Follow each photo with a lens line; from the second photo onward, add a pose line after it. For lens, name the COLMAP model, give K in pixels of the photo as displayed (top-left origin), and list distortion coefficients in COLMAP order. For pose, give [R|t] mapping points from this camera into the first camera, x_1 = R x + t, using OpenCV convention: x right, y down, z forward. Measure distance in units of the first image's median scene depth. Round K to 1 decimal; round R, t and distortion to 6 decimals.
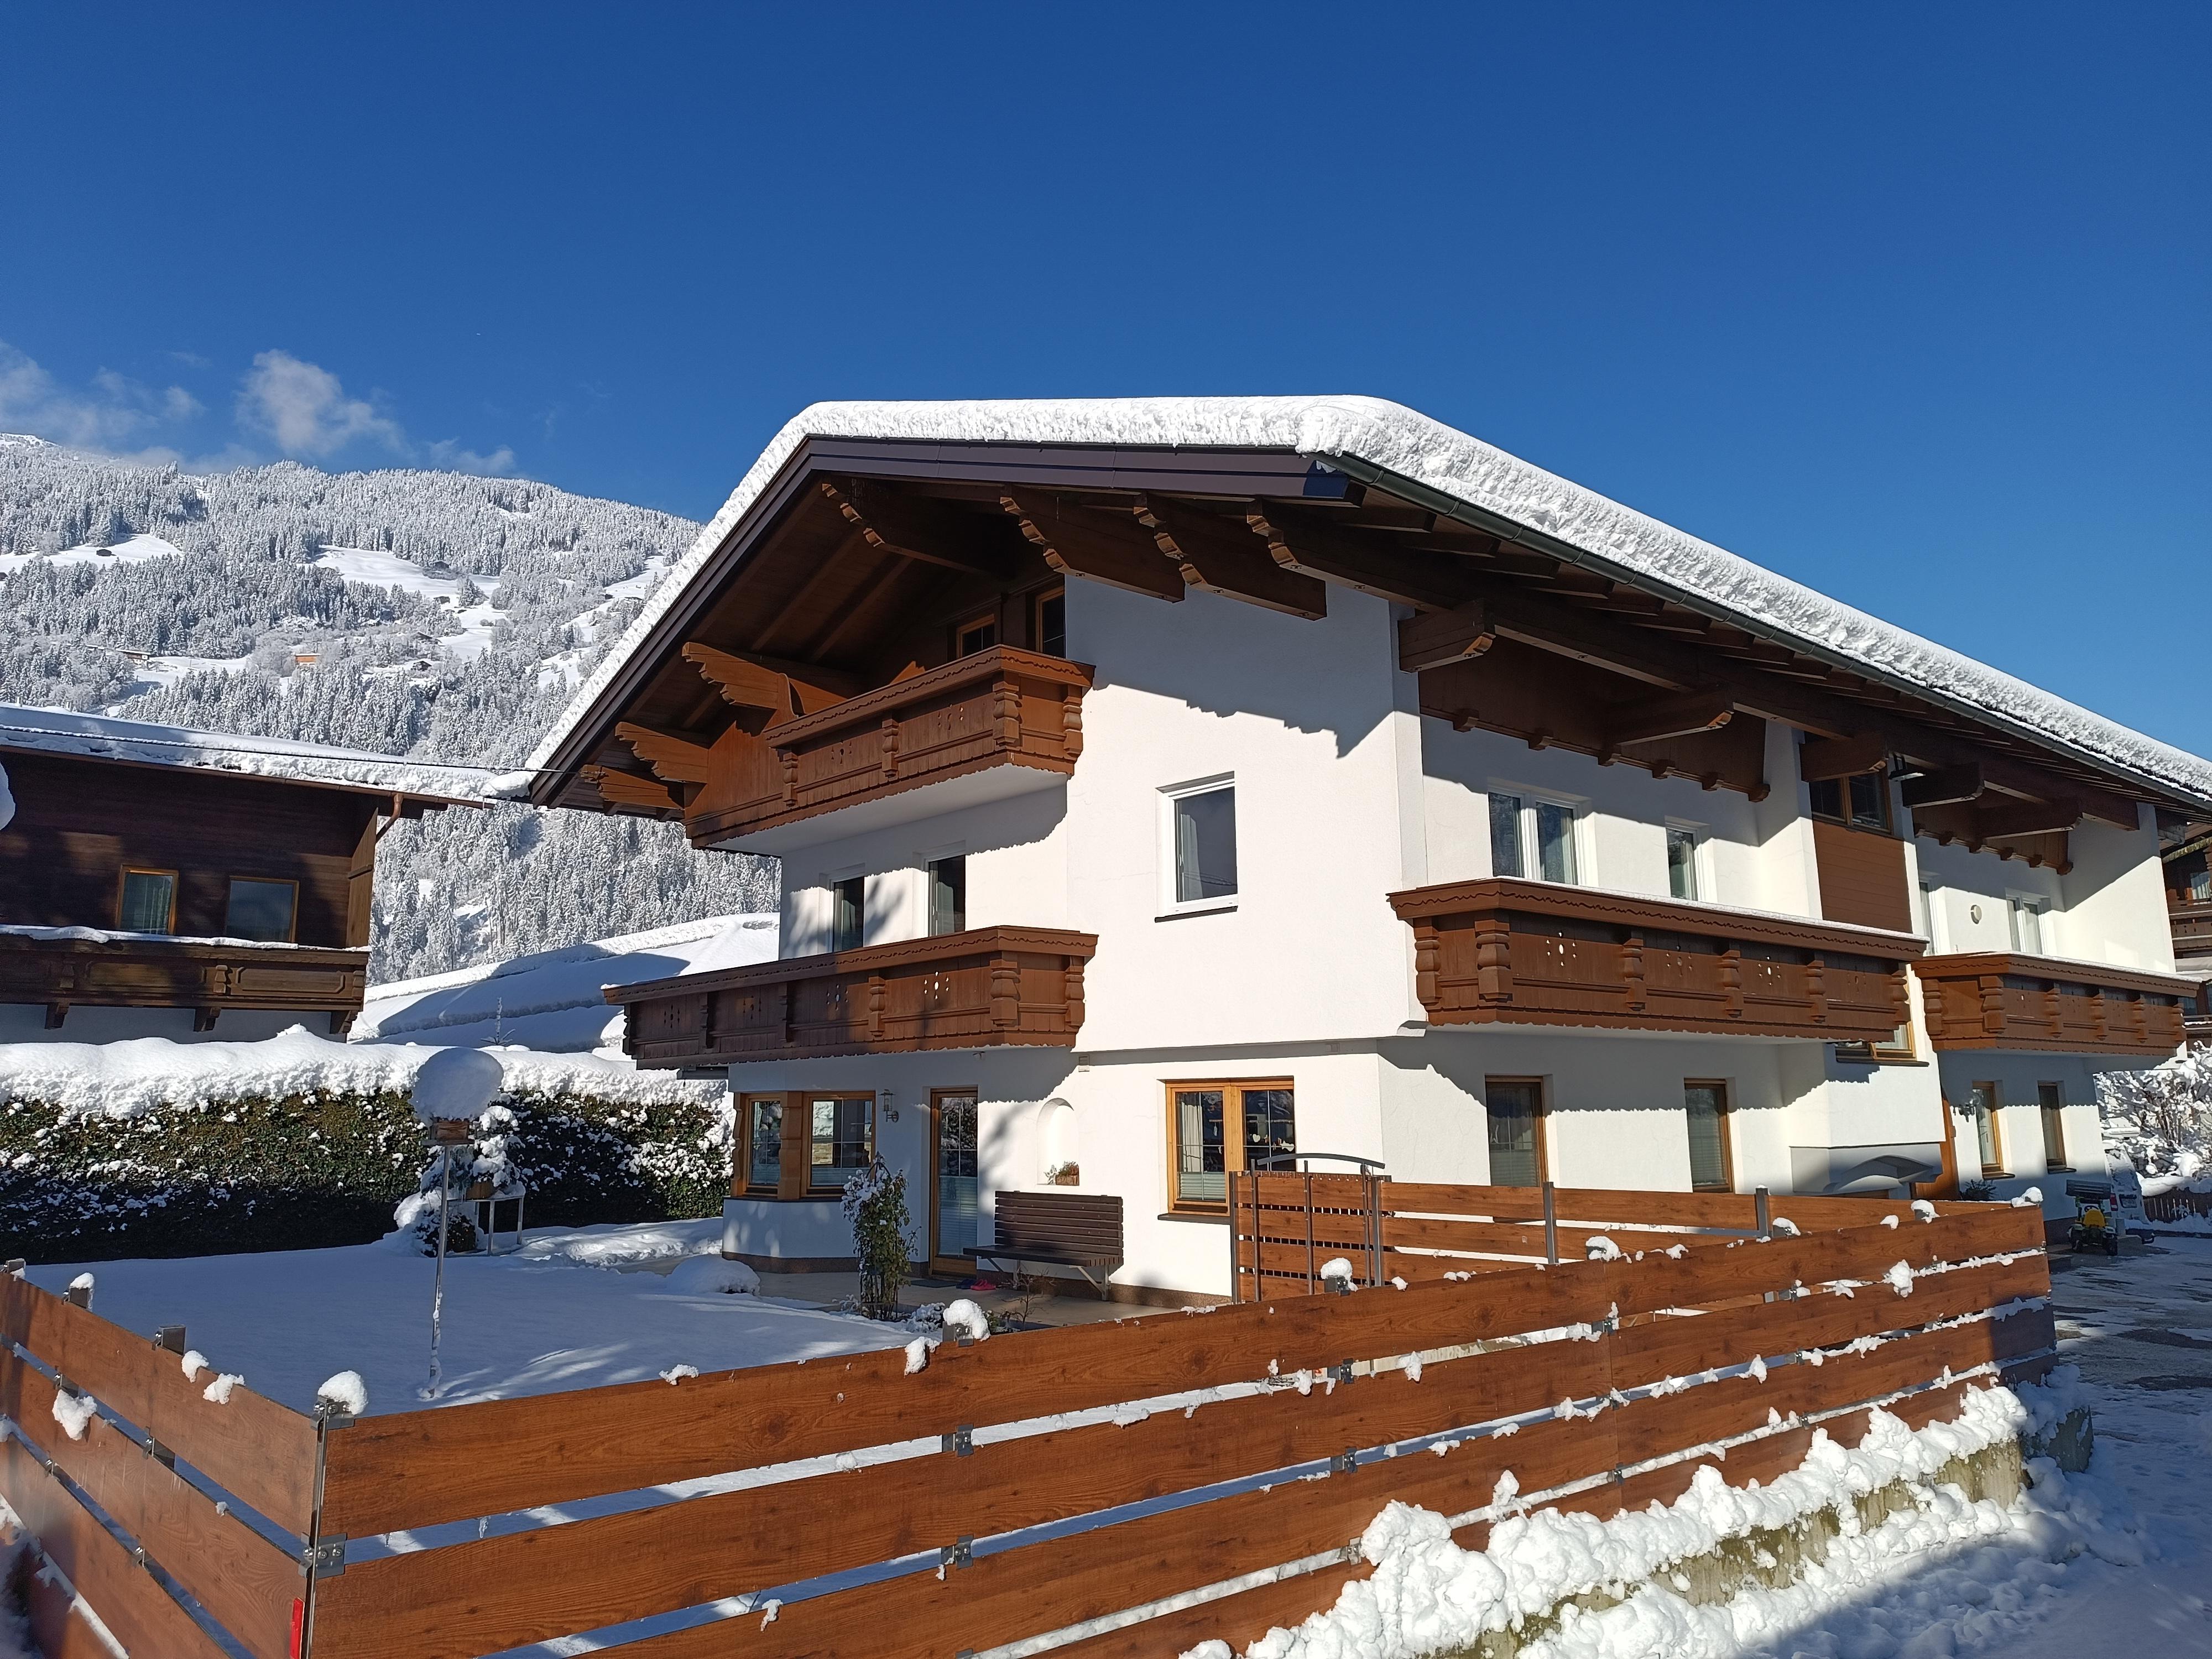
lens RADIAL K [[1571.4, 0, 1106.0], [0, 1571.4, 829.5], [0, 0, 1]] dist [0.038456, -0.000354]
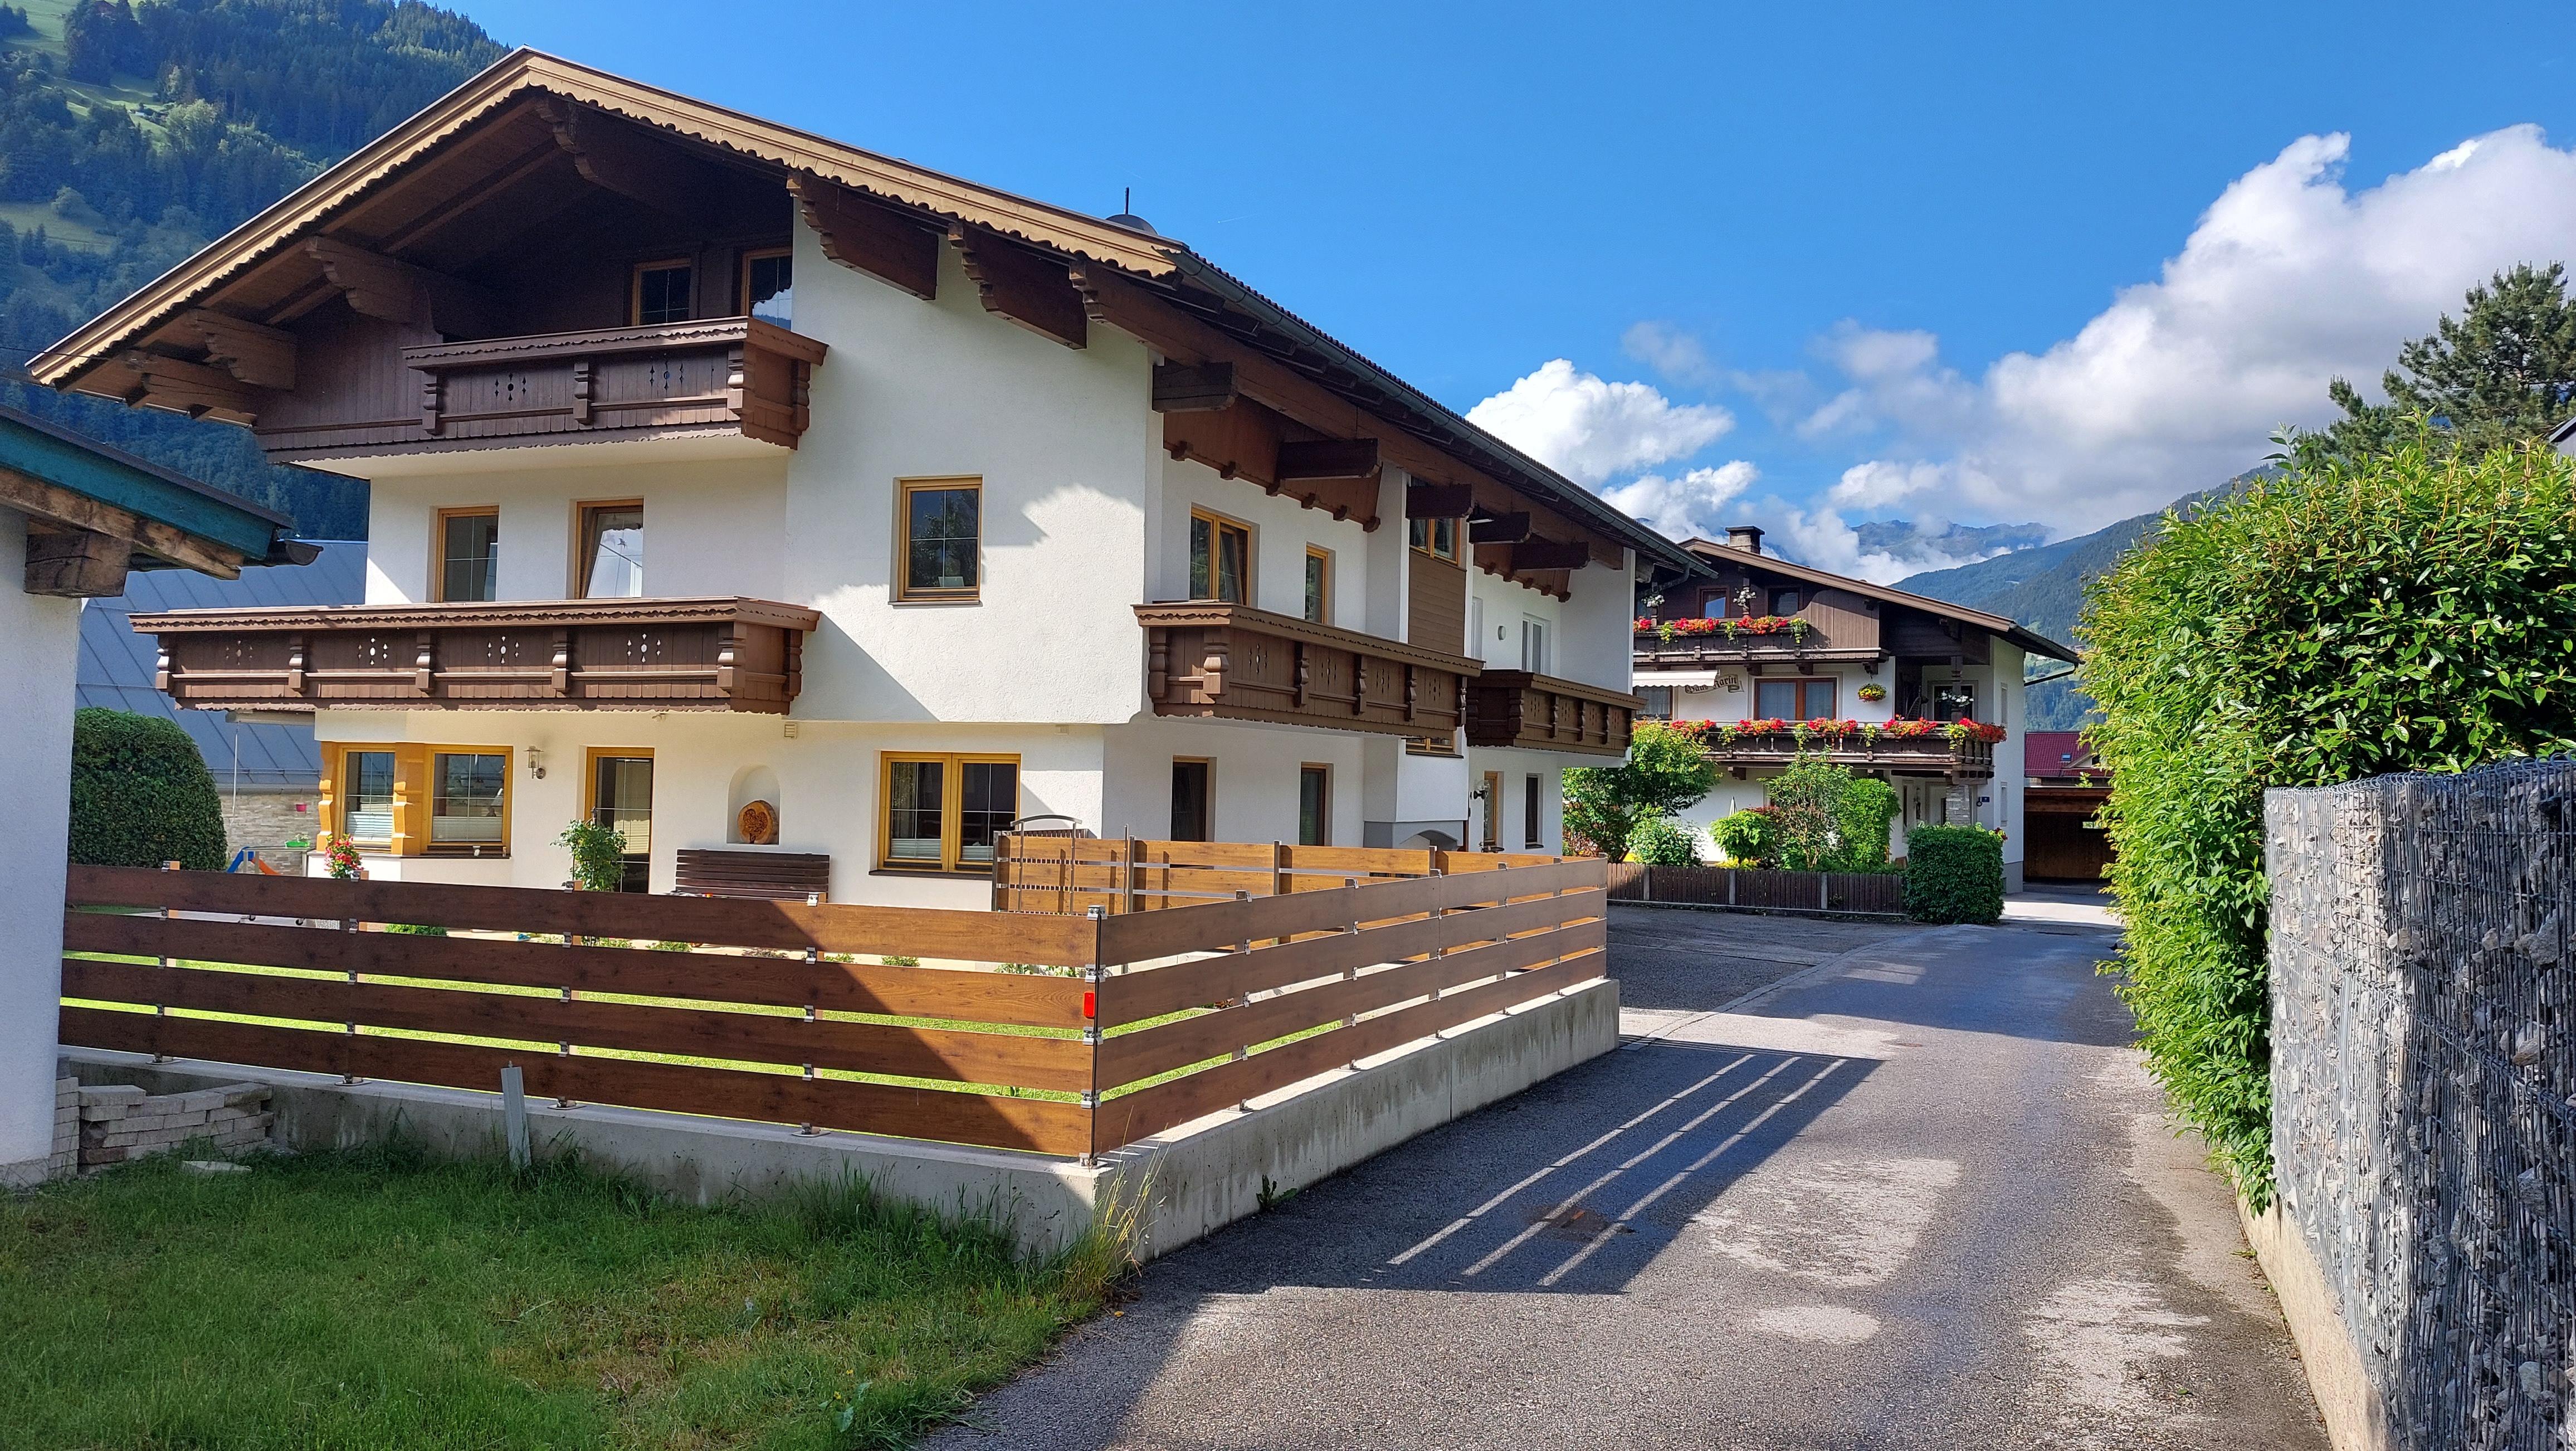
lens RADIAL K [[1858.3, 0, 1289.8], [0, 1858.3, 687.2], [0, 0, 1]] dist [0.135423, -0.158536]
pose [[0.906731, 0.057456, 0.417777, -0.248493], [-0.107276, 0.989511, 0.096744, -0.038109], [-0.407837, -0.132538, 0.903384, -0.265568]]
